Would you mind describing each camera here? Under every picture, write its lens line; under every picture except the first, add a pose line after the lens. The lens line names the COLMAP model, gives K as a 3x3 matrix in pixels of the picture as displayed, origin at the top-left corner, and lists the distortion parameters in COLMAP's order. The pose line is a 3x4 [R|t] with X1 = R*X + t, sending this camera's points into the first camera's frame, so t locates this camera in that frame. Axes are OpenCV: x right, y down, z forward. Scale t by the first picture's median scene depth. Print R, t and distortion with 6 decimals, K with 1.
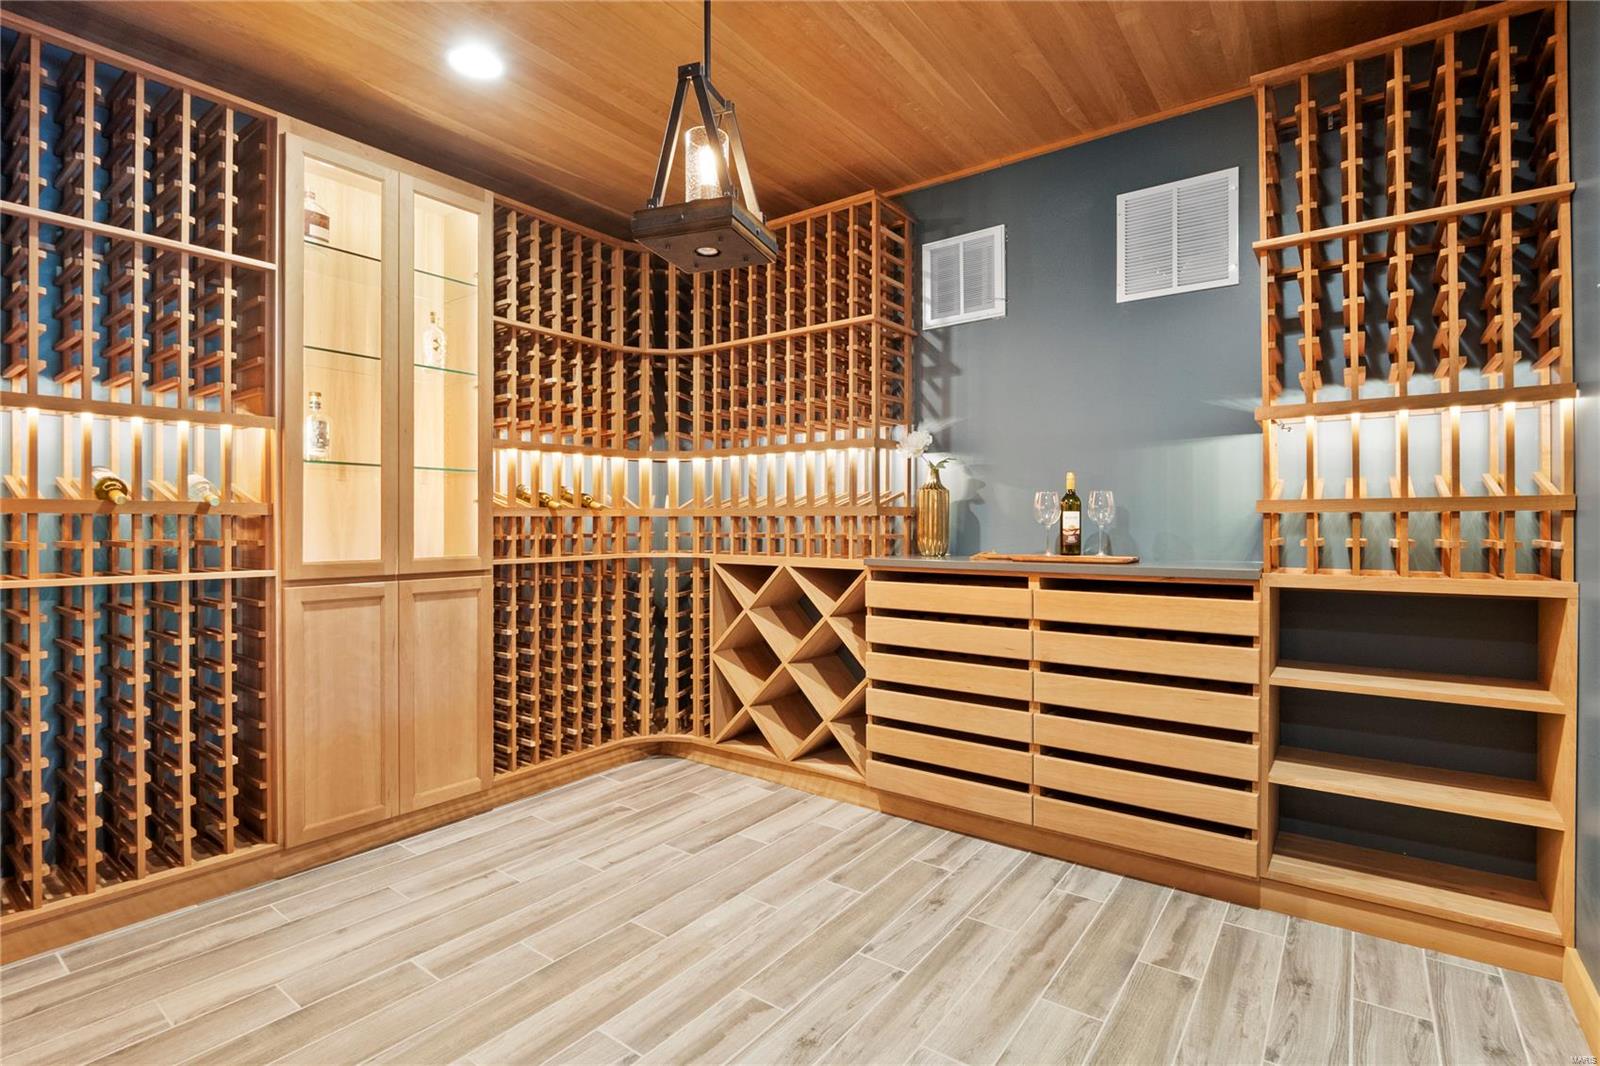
lens RADIAL K [[753.4, 0, 822.6], [0, 753.4, 515.7], [0, 0, 1]] dist [-0.012895, -0.000934]
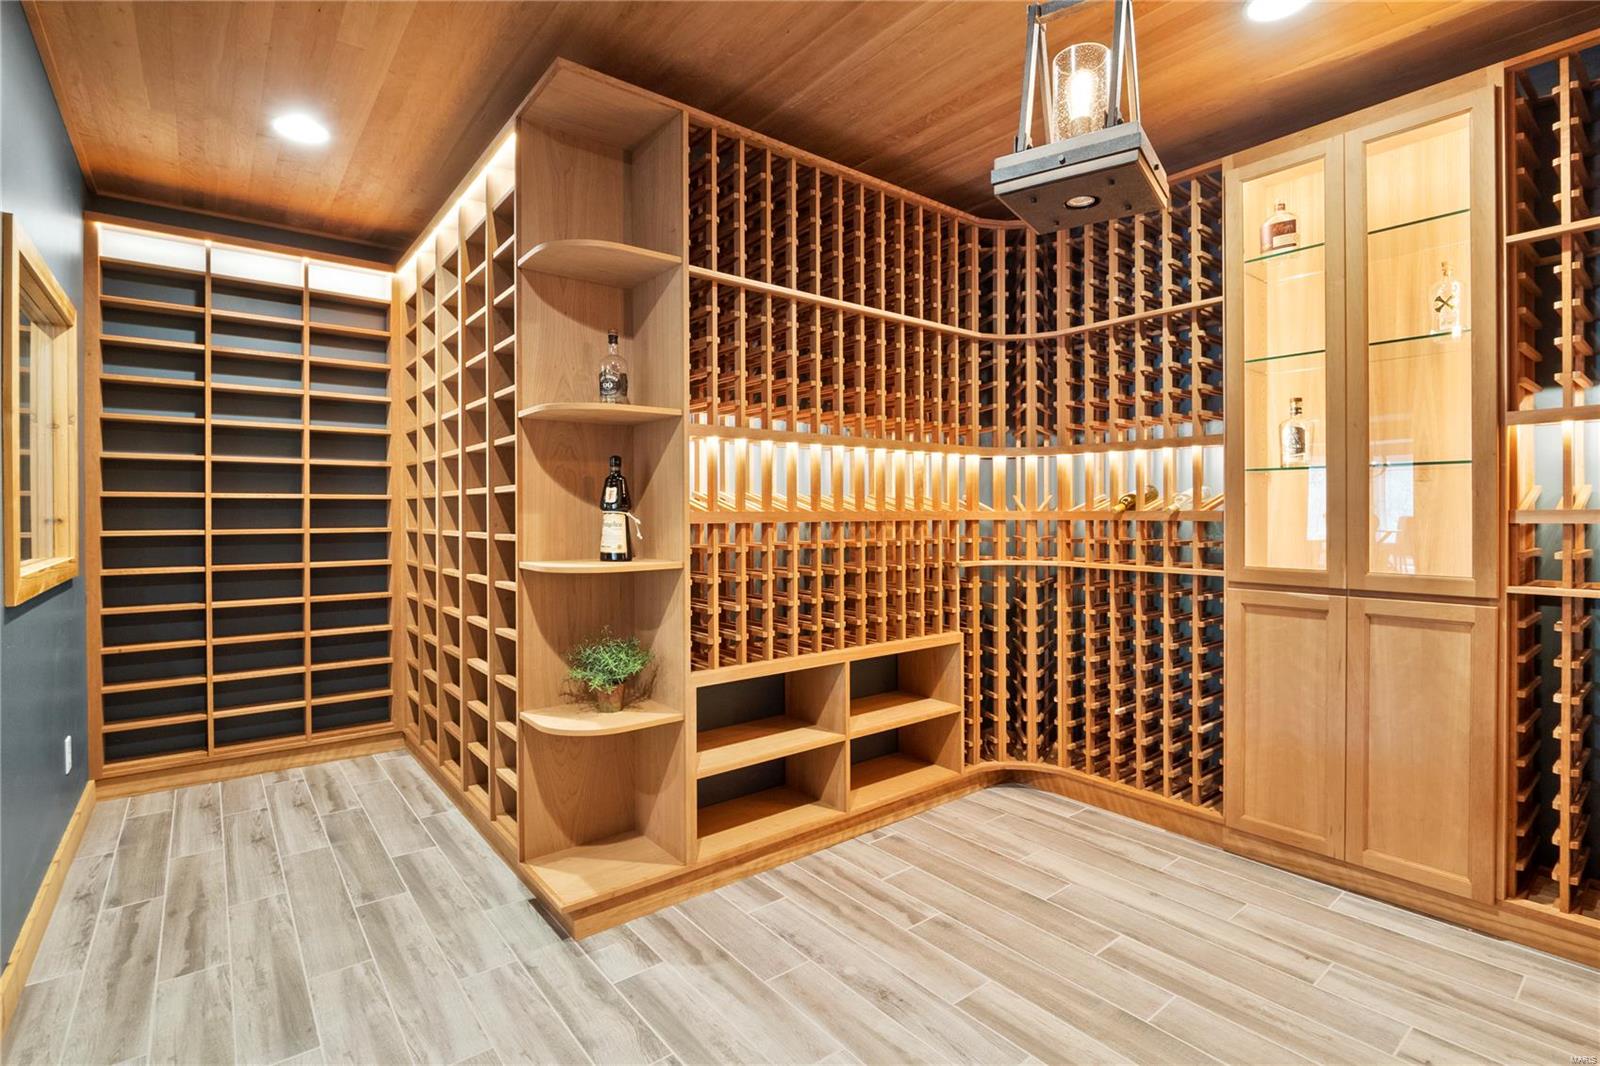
lens RADIAL K [[753.4, 0, 822.6], [0, 753.4, 515.7], [0, 0, 1]] dist [-0.012895, -0.000934]
pose [[-0.239272, -0.005464, -0.970937, 0.479382], [-0.007514, 0.999965, -0.003775, 0.000978], [0.970923, 0.006392, -0.239305, 0.671812]]
